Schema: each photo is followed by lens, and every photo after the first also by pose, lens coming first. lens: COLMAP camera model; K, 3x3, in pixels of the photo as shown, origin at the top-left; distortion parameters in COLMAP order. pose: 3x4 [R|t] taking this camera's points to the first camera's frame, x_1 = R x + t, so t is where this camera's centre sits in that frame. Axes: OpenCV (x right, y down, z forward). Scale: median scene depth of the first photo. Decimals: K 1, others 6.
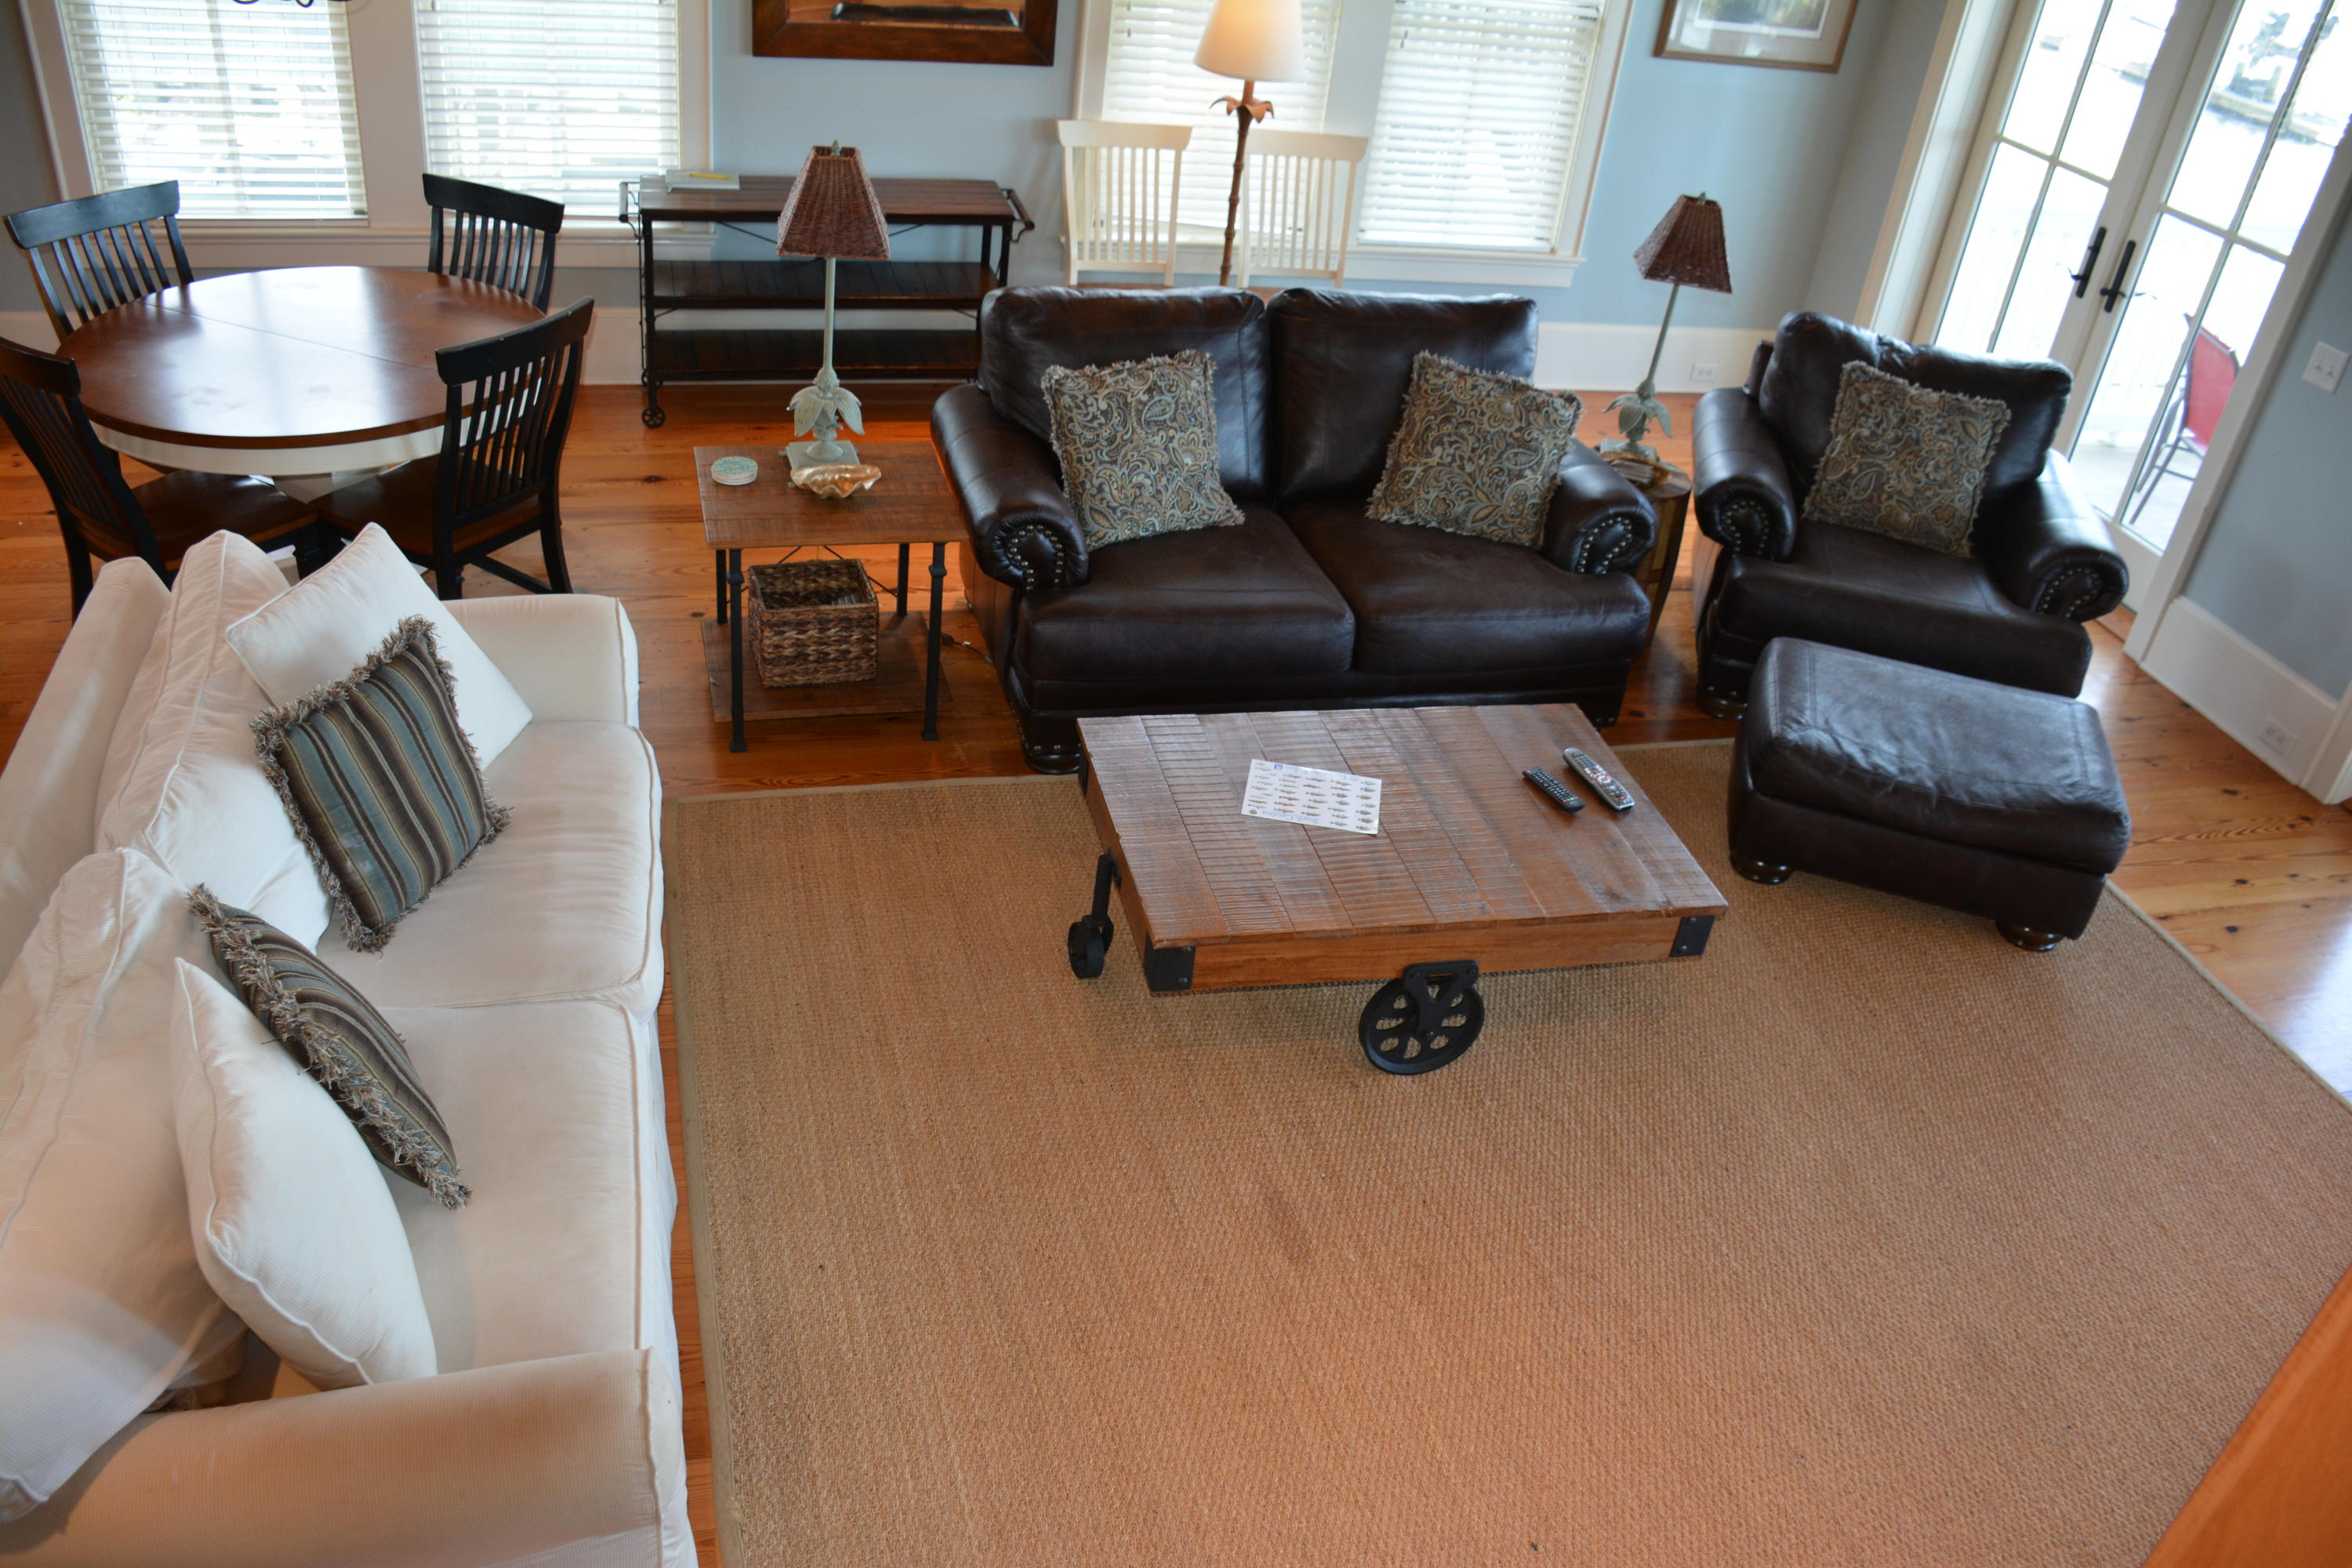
lens RADIAL K [[1845.3, 0, 1186.9], [0, 1845.3, 789.9], [0, 0, 1]] dist [-0.149713, 0.106486]
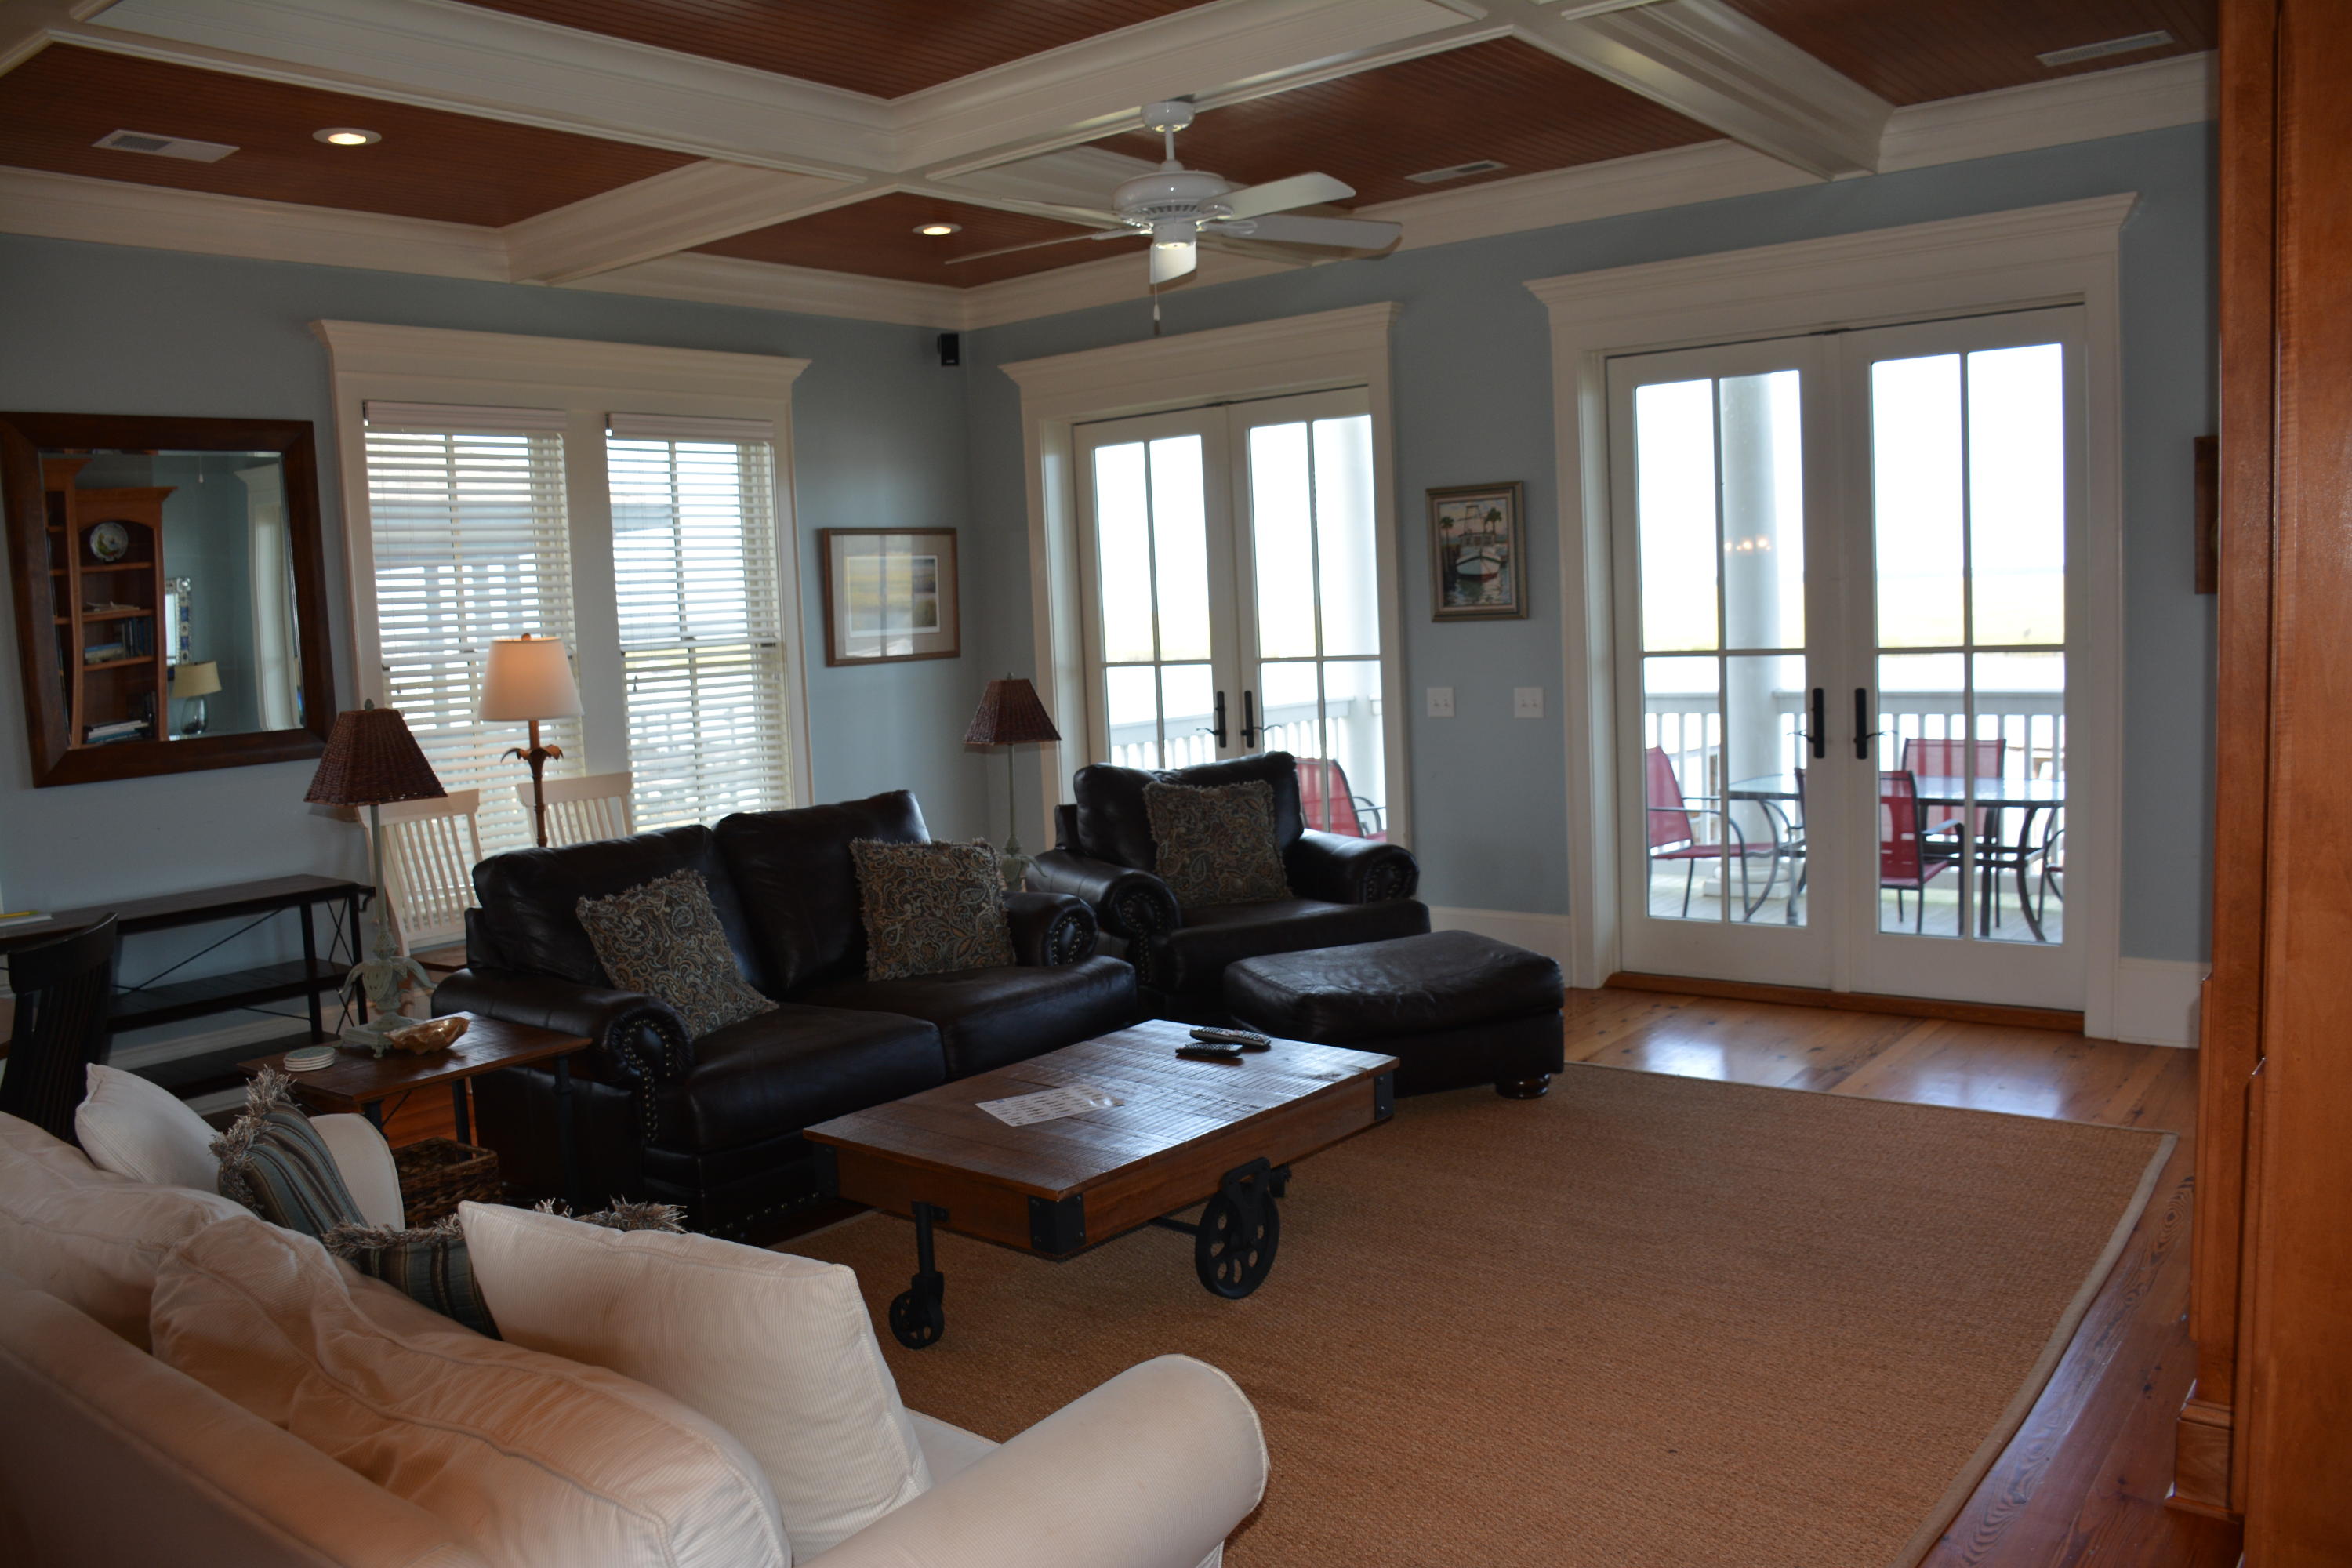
lens RADIAL K [[1845.3, 0, 1169.6], [0, 1845.3, 784.9], [0, 0, 1]] dist [-0.149713, 0.106486]
pose [[0.791651, -0.199309, 0.577550, -0.348034], [0.435170, 0.847460, -0.304036, 0.152659], [-0.428854, 0.492023, 0.757626, 0.043400]]
